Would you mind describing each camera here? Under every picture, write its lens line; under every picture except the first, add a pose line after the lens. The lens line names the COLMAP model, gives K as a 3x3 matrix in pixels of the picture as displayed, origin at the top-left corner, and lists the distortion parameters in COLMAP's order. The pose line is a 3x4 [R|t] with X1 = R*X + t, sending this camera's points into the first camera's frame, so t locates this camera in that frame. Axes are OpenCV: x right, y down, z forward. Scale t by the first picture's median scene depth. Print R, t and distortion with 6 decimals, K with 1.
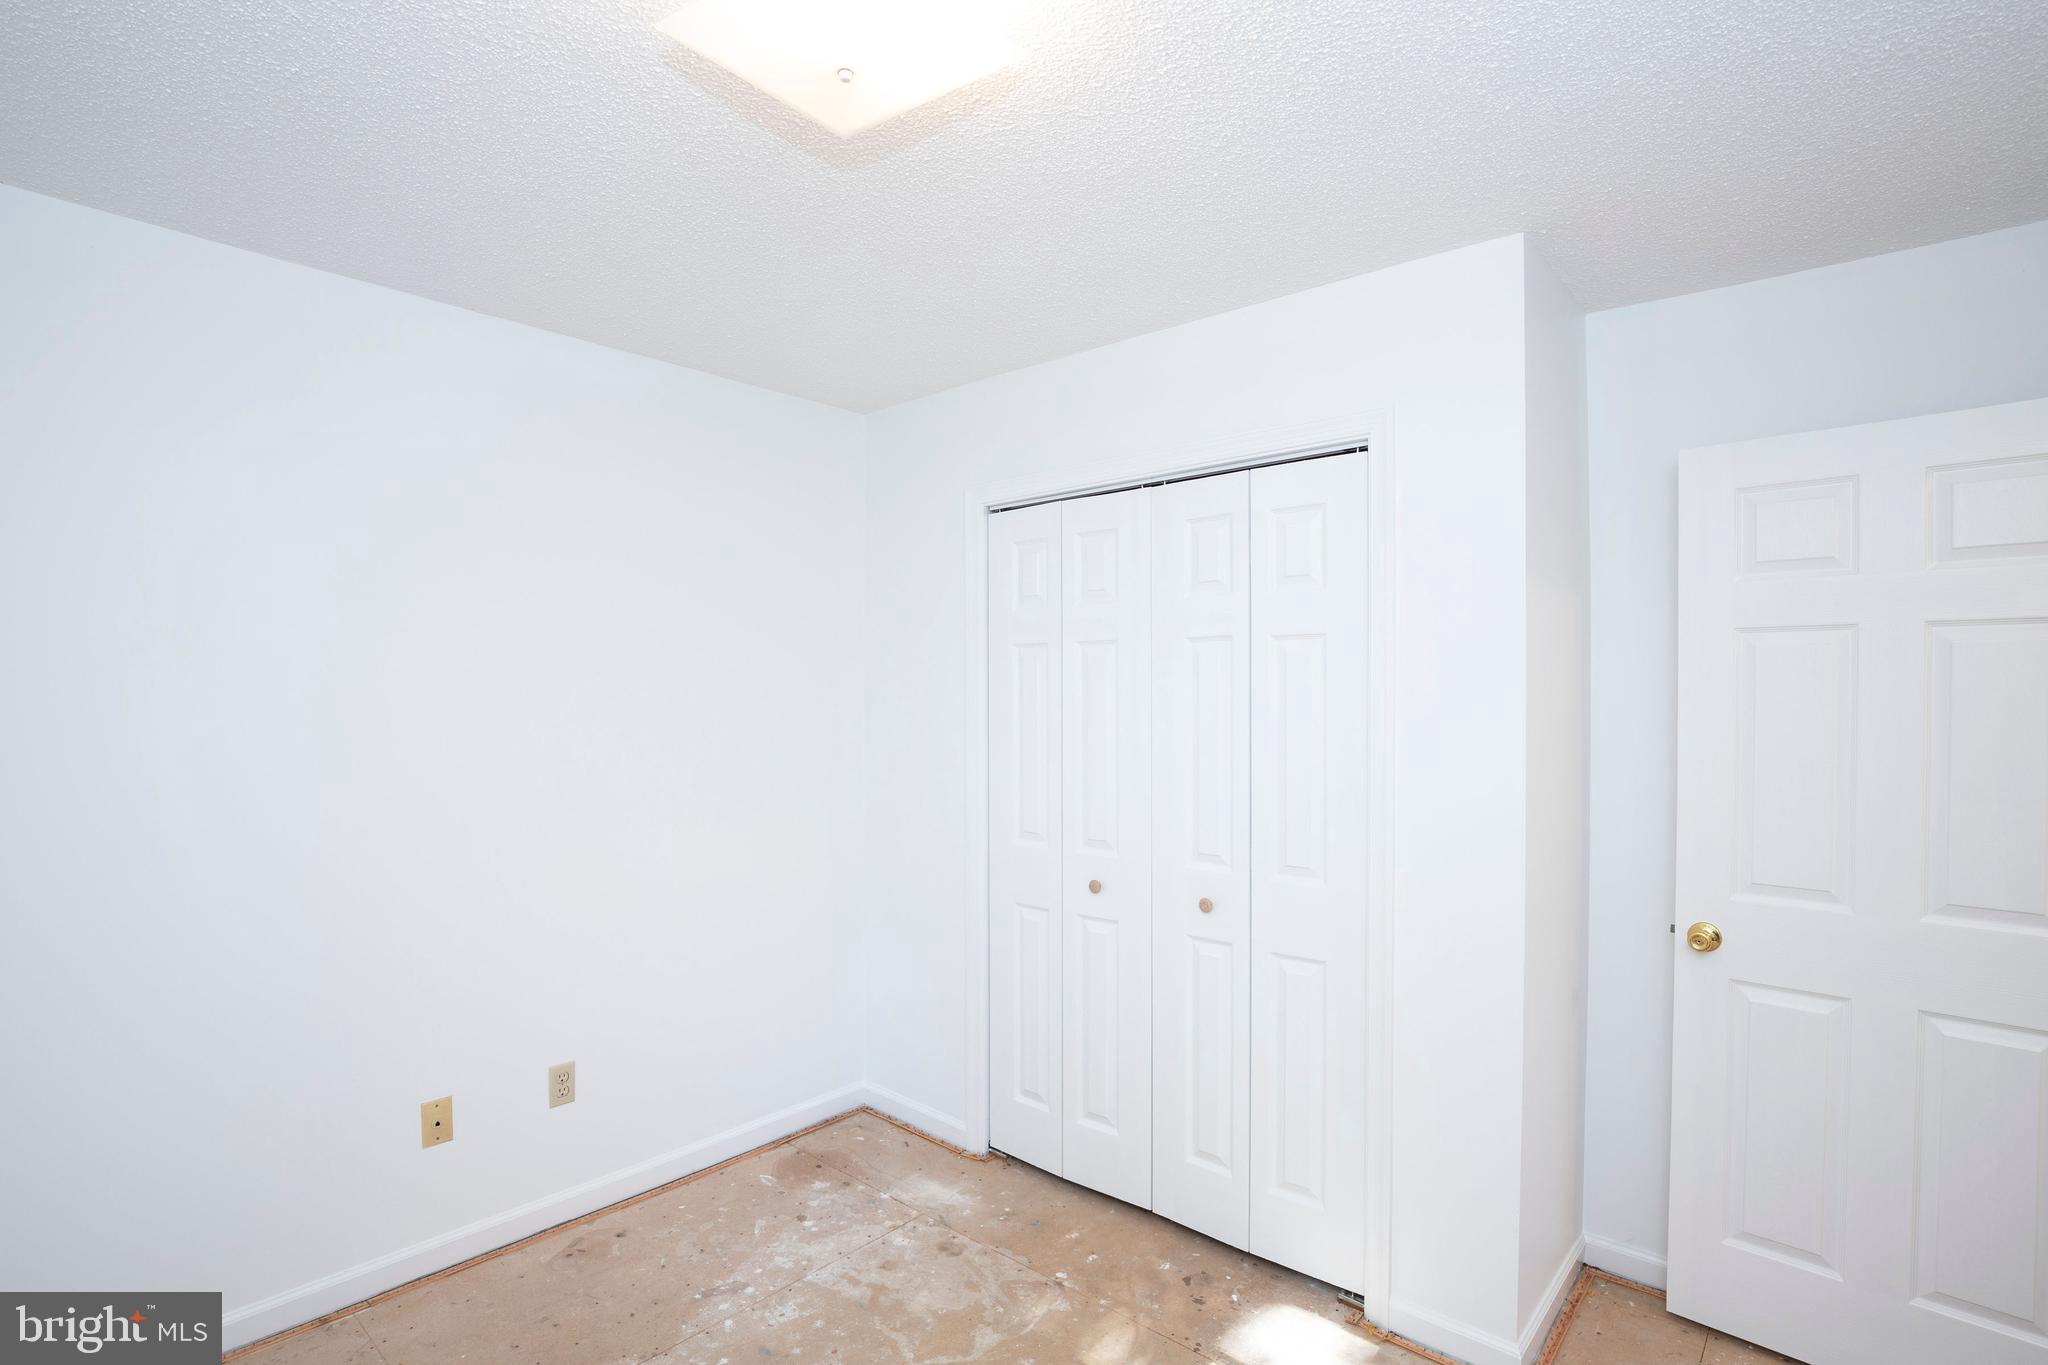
lens RADIAL K [[935.0, 0, 1028.9], [0, 935.0, 682.8], [0, 0, 1]] dist [-0.034506, 0.005564]
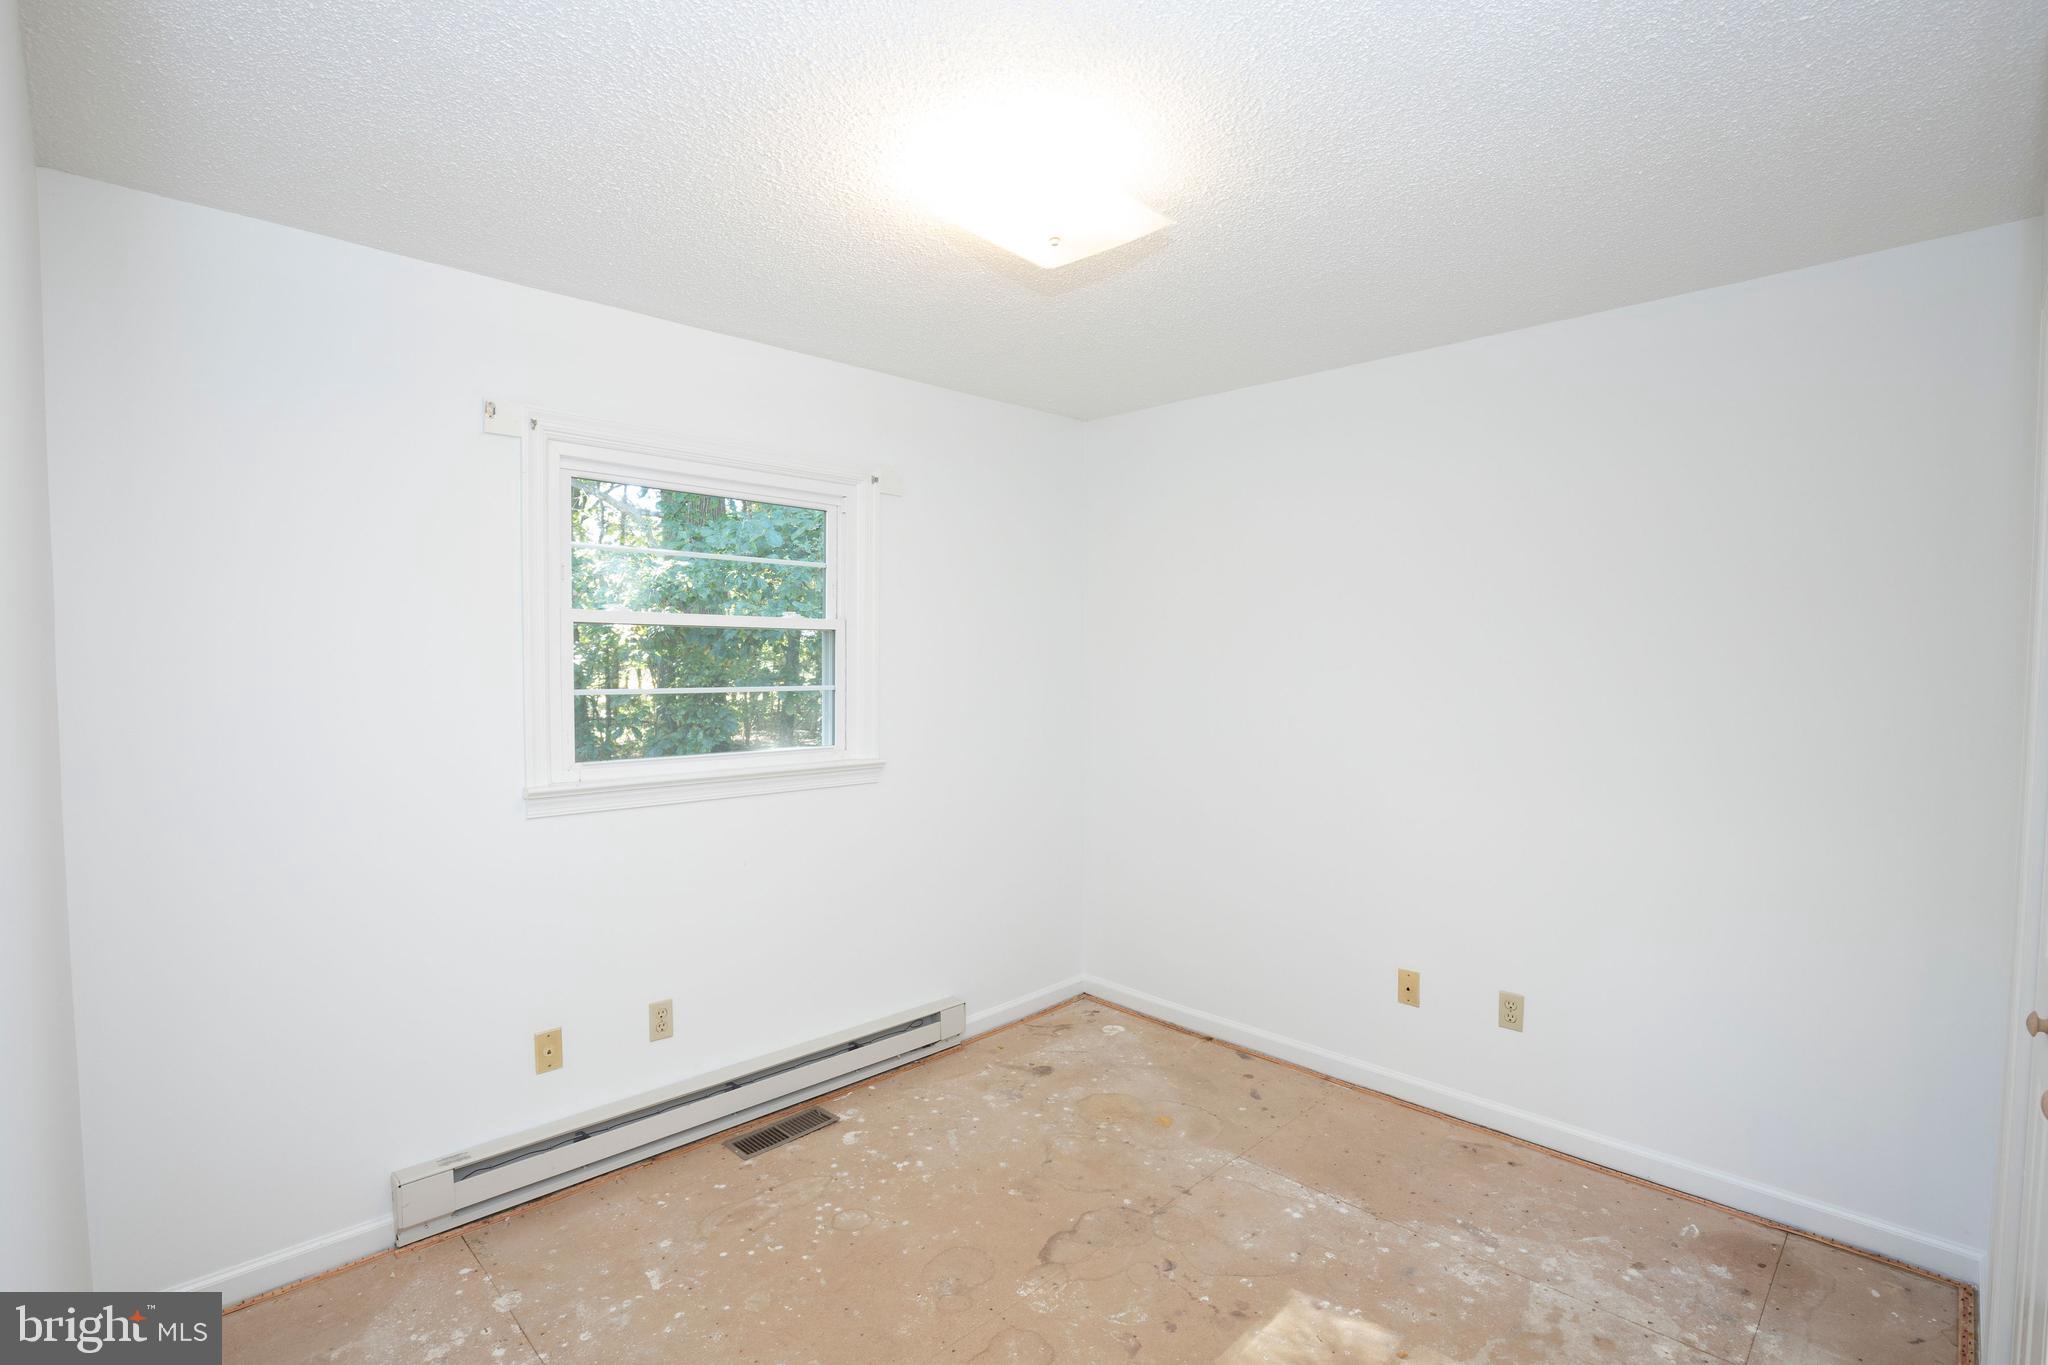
lens RADIAL K [[935.0, 0, 1026.4], [0, 935.0, 676.9], [0, 0, 1]] dist [-0.034506, 0.005564]
pose [[-0.039586, 0.018756, -0.999040, 0.663982], [0.013045, 0.999748, 0.018253, 0.008231], [0.999131, -0.012310, -0.039820, 0.508142]]
